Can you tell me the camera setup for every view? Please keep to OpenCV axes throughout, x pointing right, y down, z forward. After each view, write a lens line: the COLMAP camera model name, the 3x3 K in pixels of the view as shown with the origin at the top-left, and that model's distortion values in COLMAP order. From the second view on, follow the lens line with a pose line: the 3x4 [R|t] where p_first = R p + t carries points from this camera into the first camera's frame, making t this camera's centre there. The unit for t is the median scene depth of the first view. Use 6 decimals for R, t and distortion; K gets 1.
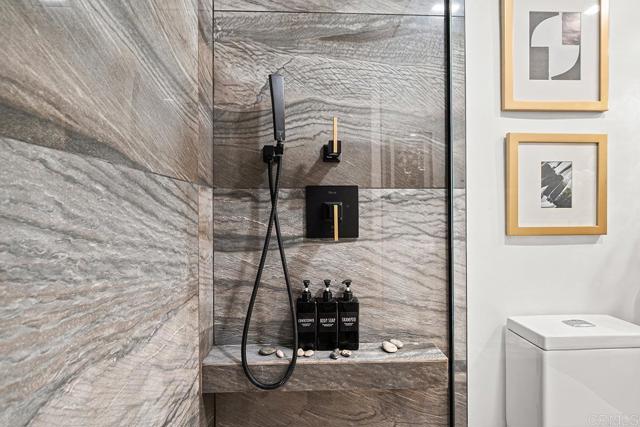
lens RADIAL K [[285.3, 0, 319.9], [0, 285.3, 213.8], [0, 0, 1]] dist [-0.002952, -0.000551]
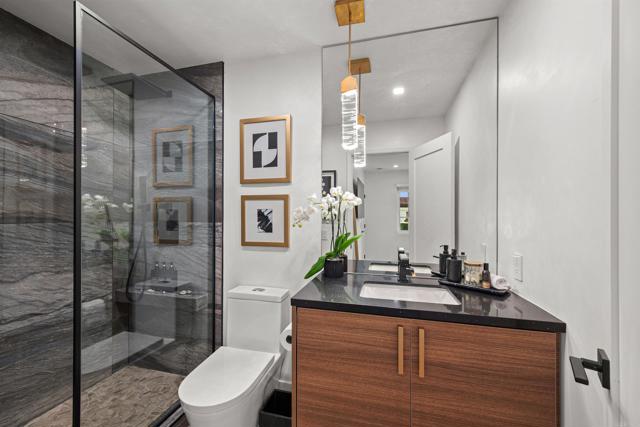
lens RADIAL K [[263.9, 0, 318.9], [0, 263.9, 214.0], [0, 0, 1]] dist [0.002252, 0.000069]
pose [[0.955334, 0.007119, -0.295441, 1.734743], [-0.009627, 0.999929, -0.007034, -0.139333], [0.295370, 0.009564, 0.955335, -0.635033]]
